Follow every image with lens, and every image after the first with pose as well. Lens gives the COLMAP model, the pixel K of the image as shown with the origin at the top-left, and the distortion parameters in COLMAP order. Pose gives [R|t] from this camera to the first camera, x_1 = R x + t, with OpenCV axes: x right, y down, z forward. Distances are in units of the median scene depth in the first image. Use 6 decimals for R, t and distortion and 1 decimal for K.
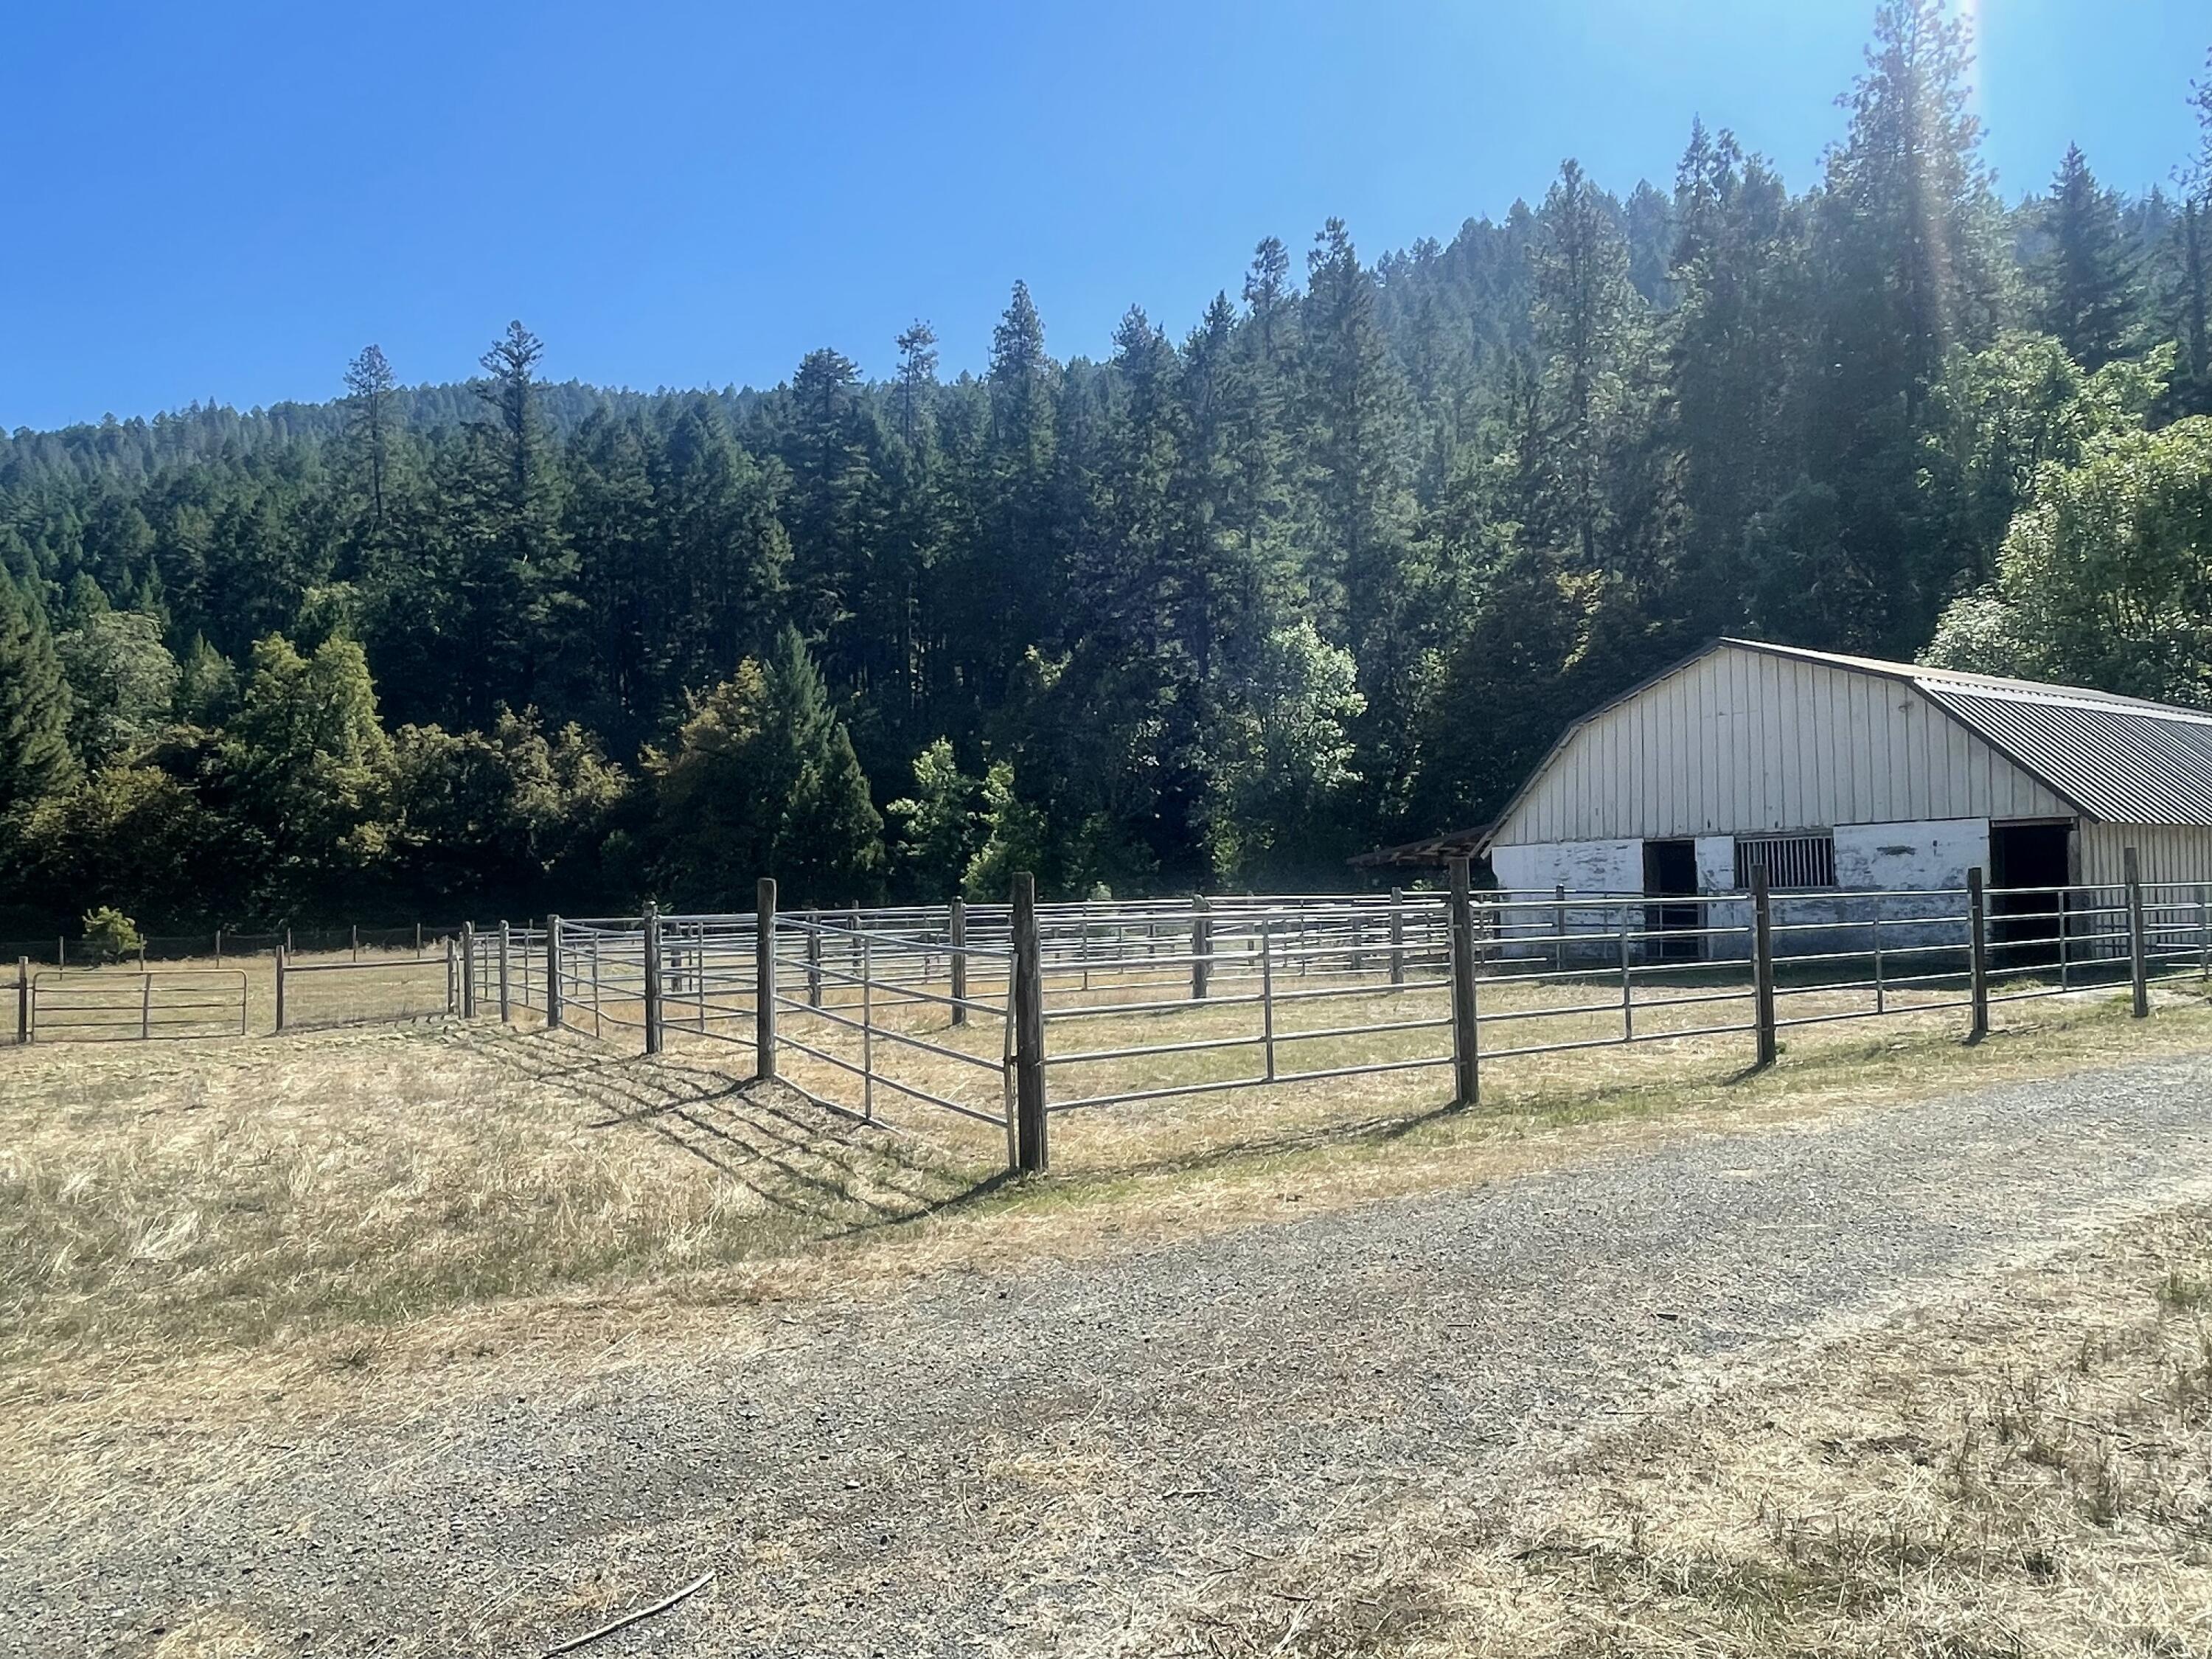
lens RADIAL K [[1490.0, 0, 1103.6], [0, 1490.0, 889.6], [0, 0, 1]] dist [-0.018002, -0.003898]
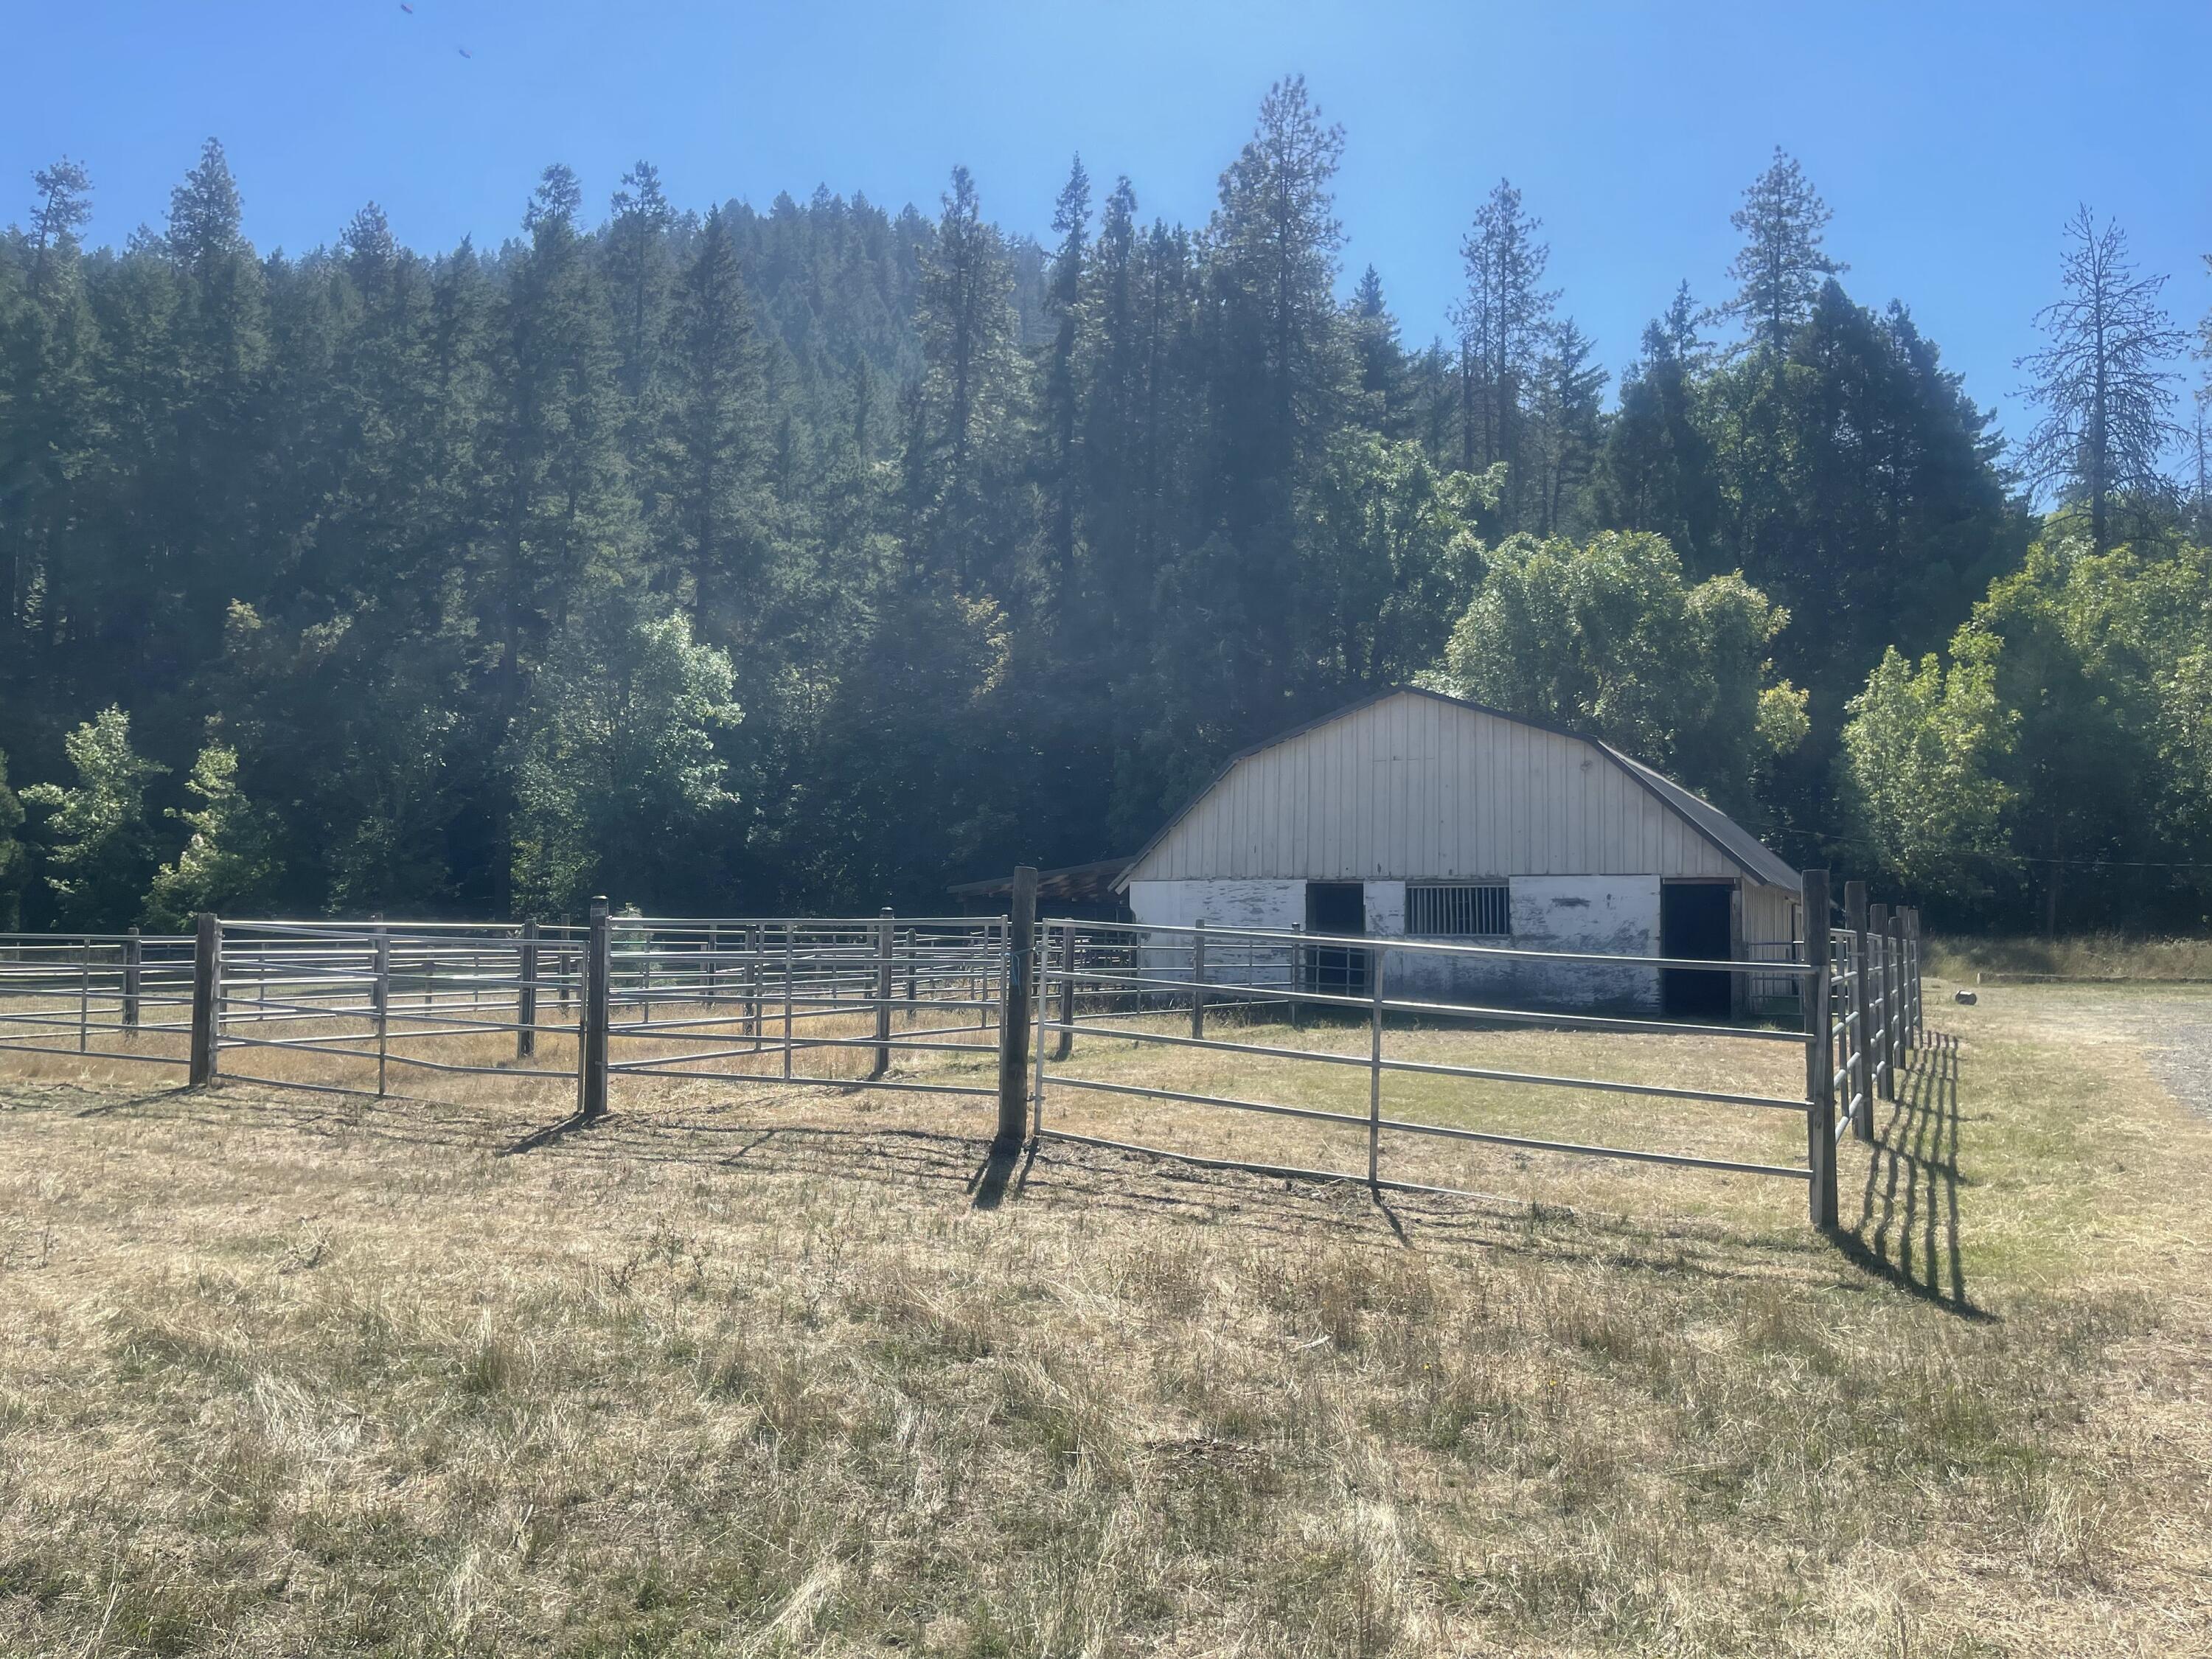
lens RADIAL K [[1648.8, 0, 1106.0], [0, 1648.8, 829.5], [0, 0, 1]] dist [0.067463, -0.106901]
pose [[0.873507, 0.062030, 0.482843, -0.094681], [-0.031334, 0.996956, -0.071392, 0.004881], [-0.485802, 0.047232, 0.872792, 0.042118]]
